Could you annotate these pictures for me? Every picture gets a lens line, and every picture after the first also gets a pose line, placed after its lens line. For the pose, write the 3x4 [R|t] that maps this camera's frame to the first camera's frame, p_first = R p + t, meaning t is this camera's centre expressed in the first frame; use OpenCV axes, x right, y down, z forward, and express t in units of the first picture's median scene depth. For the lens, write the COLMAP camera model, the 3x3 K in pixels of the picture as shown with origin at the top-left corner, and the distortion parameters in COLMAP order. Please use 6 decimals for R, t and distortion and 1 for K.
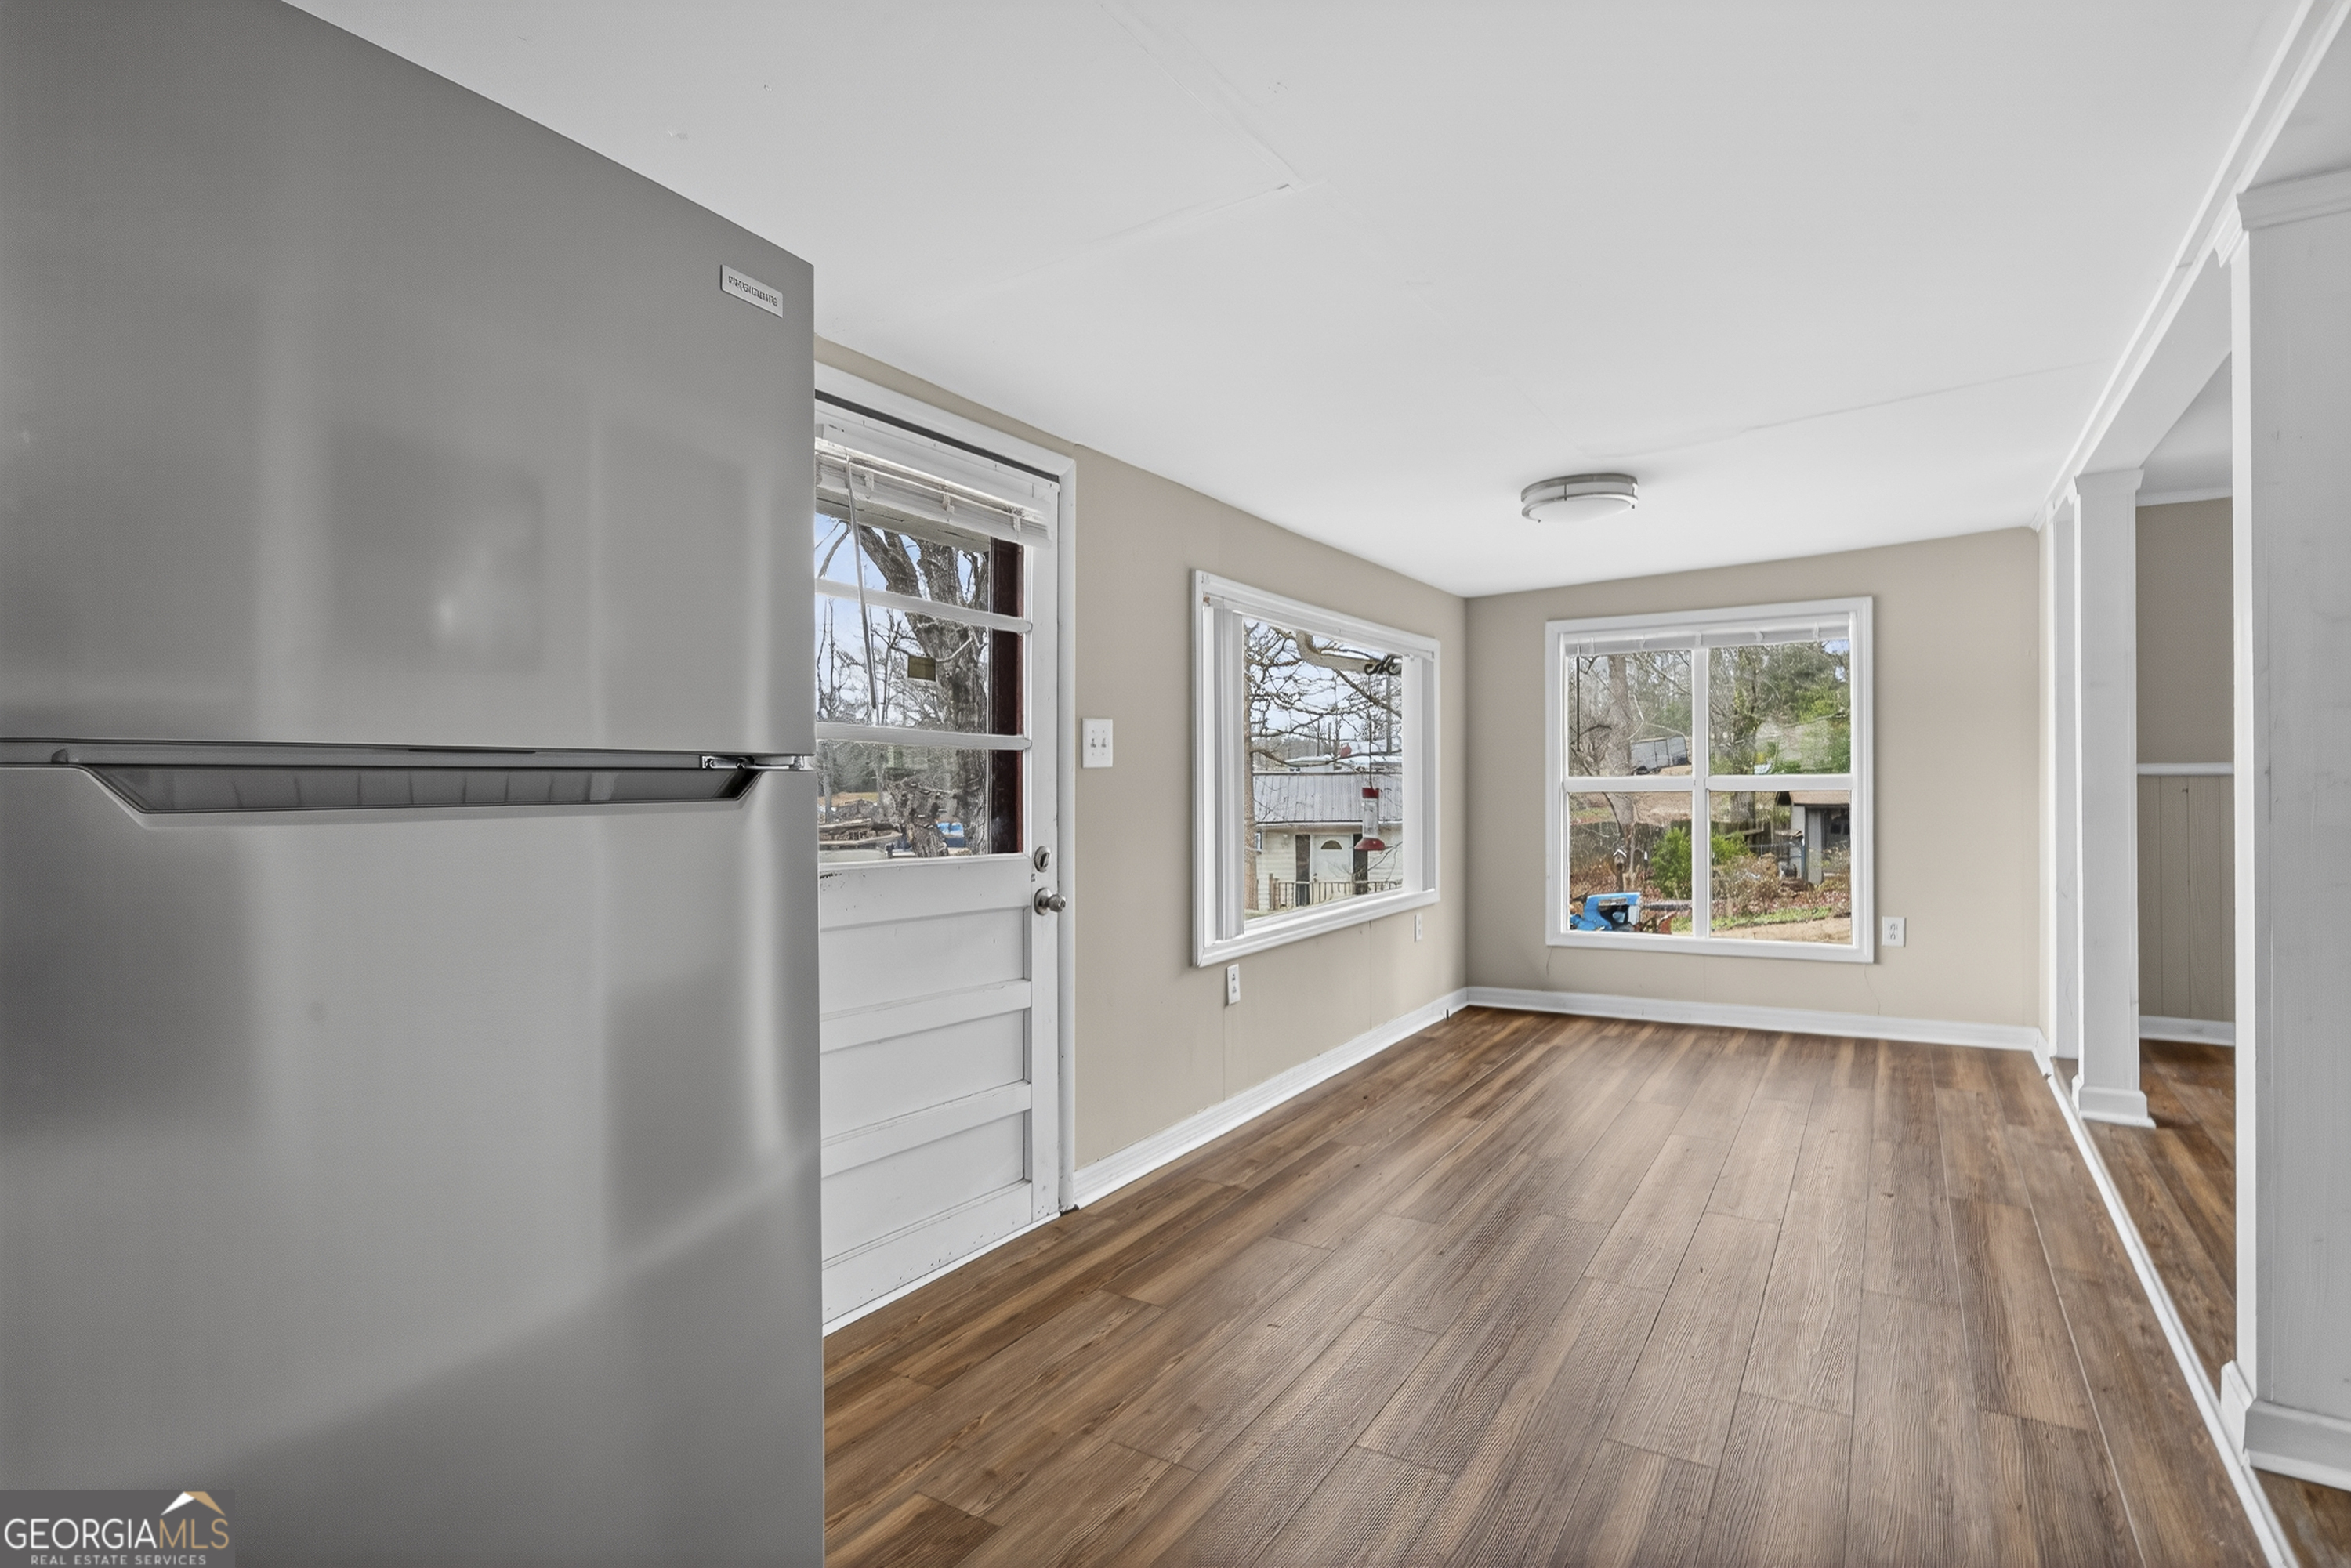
lens RADIAL K [[1177.1, 0, 1156.4], [0, 1177.1, 775.7], [0, 0, 1]] dist [-0.003337, 0.003856]
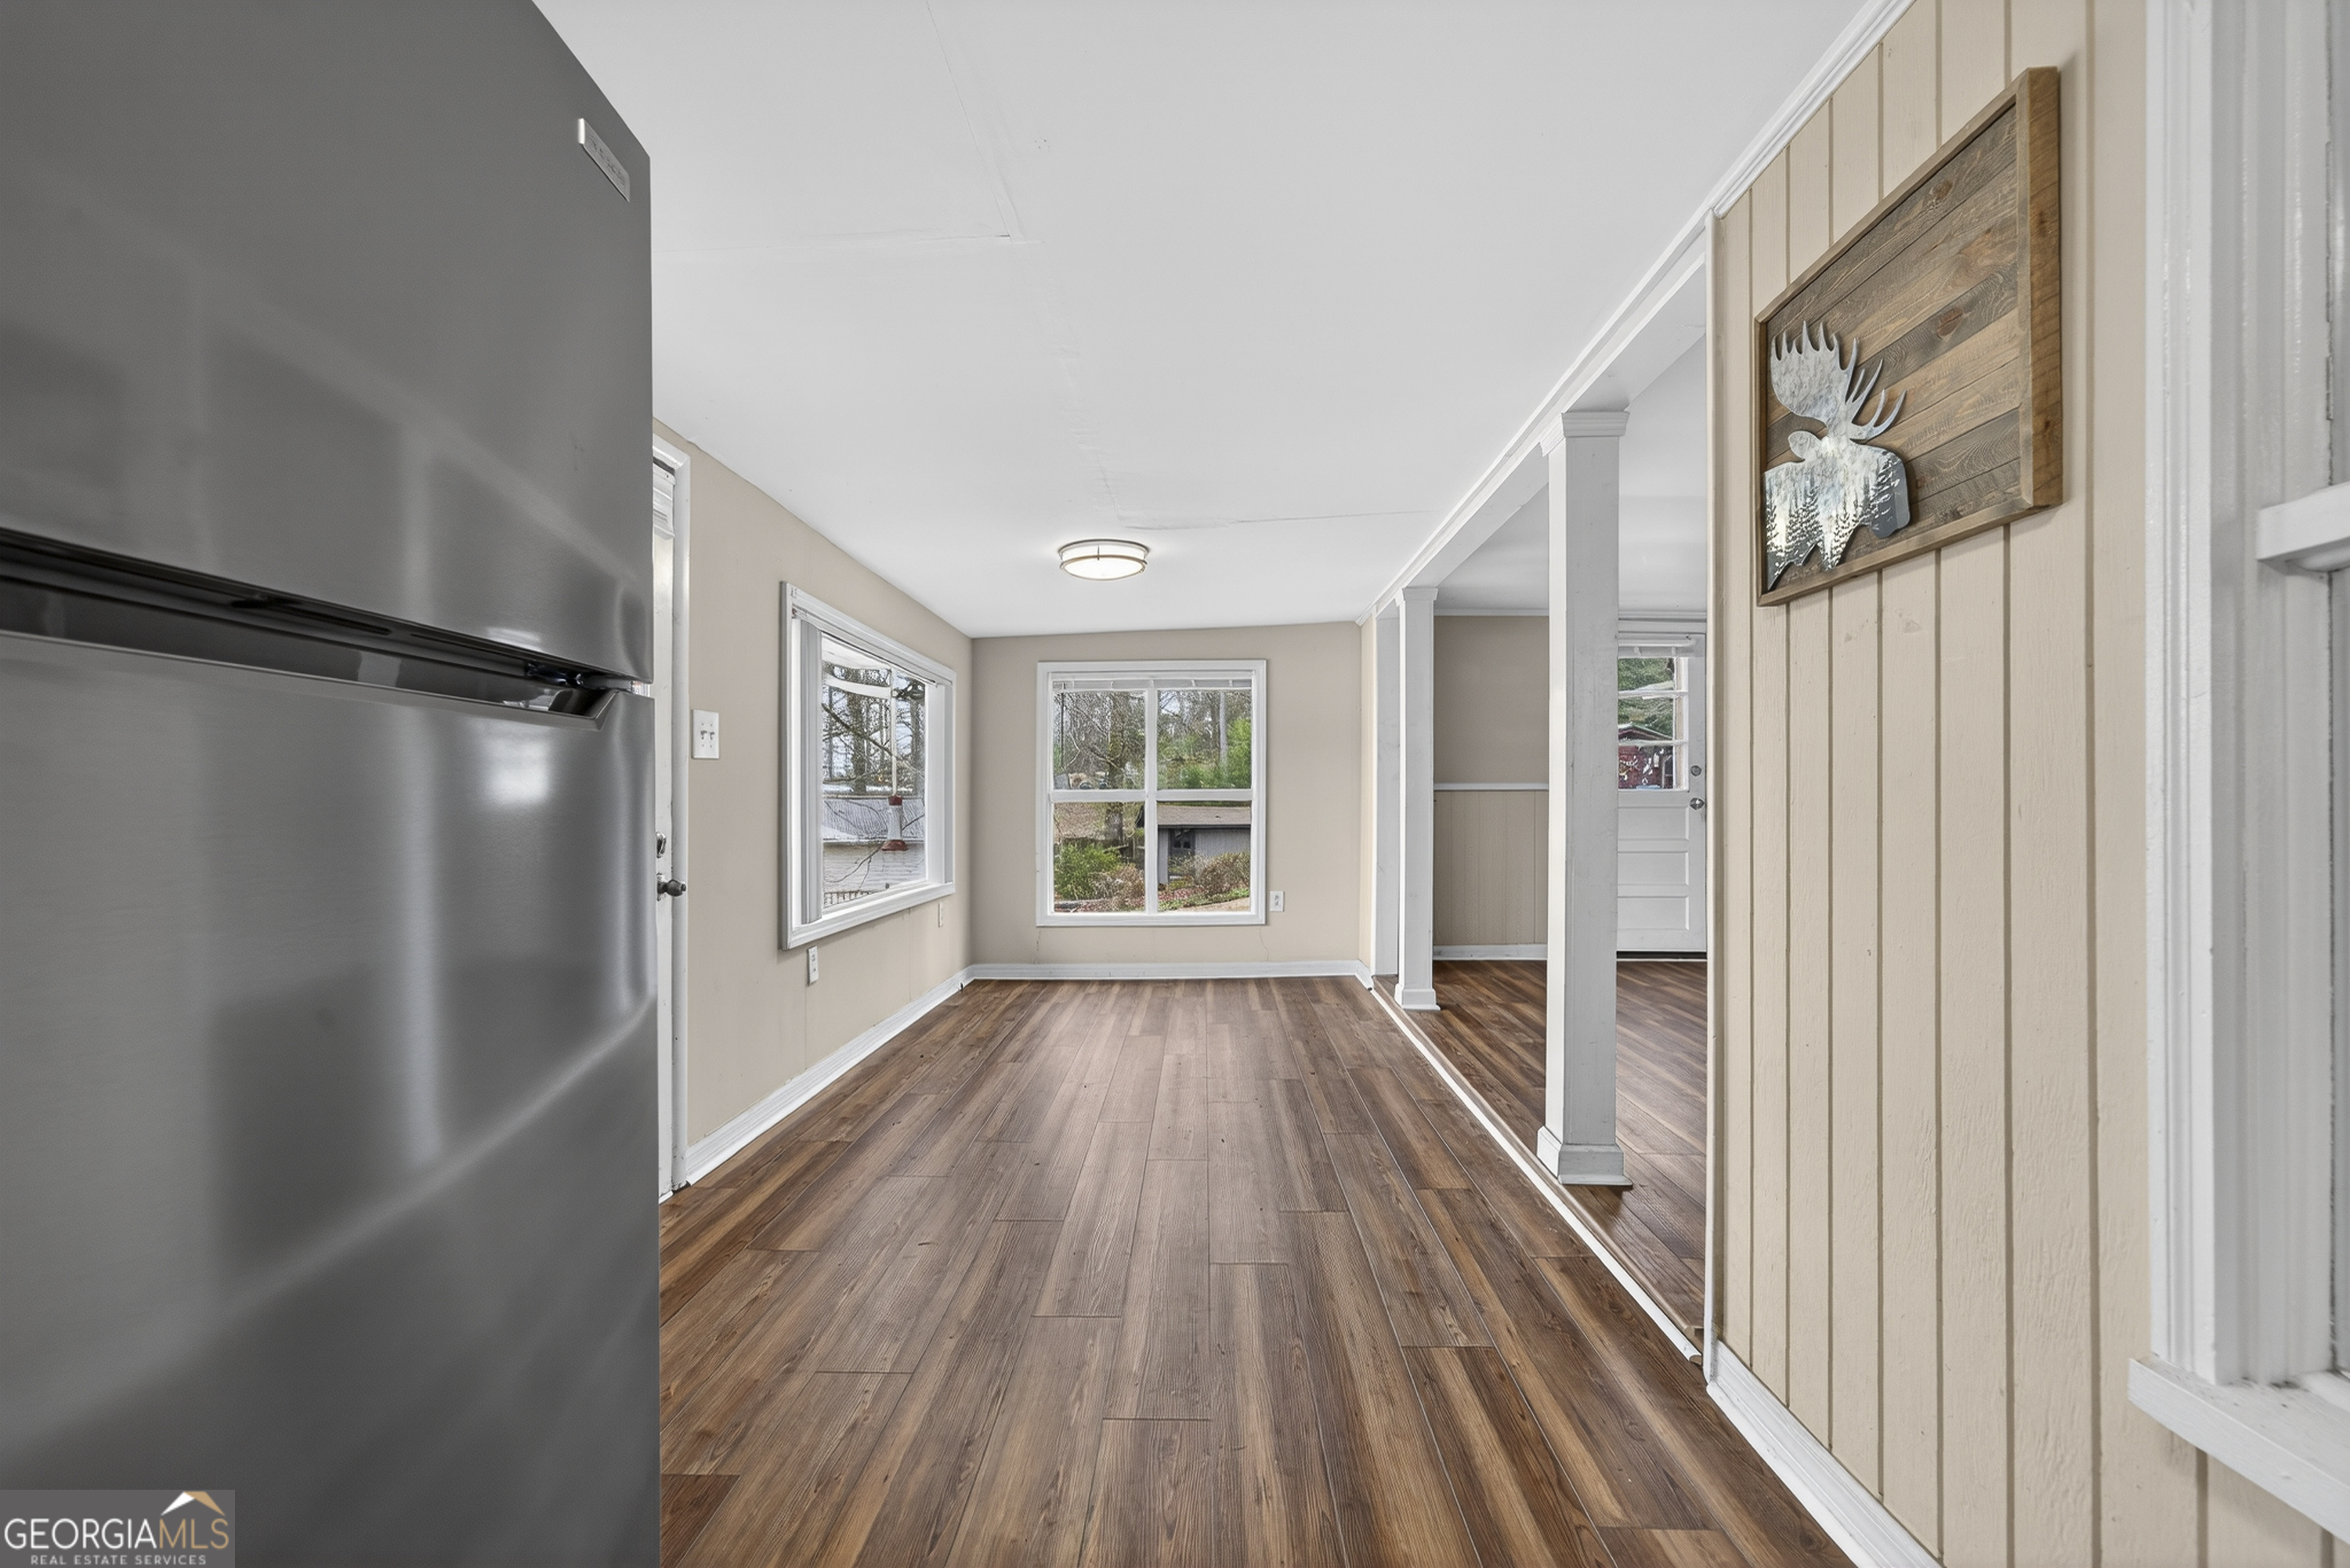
lens RADIAL K [[1006.7, 0, 1169.7], [0, 1006.7, 806.7], [0, 0, 1]] dist [-0.000905, 0.000082]
pose [[0.863565, 0.005394, 0.504209, -0.127398], [-0.006007, 0.999982, -0.000409, 0.030196], [-0.504202, -0.002676, 0.863582, 0.028237]]
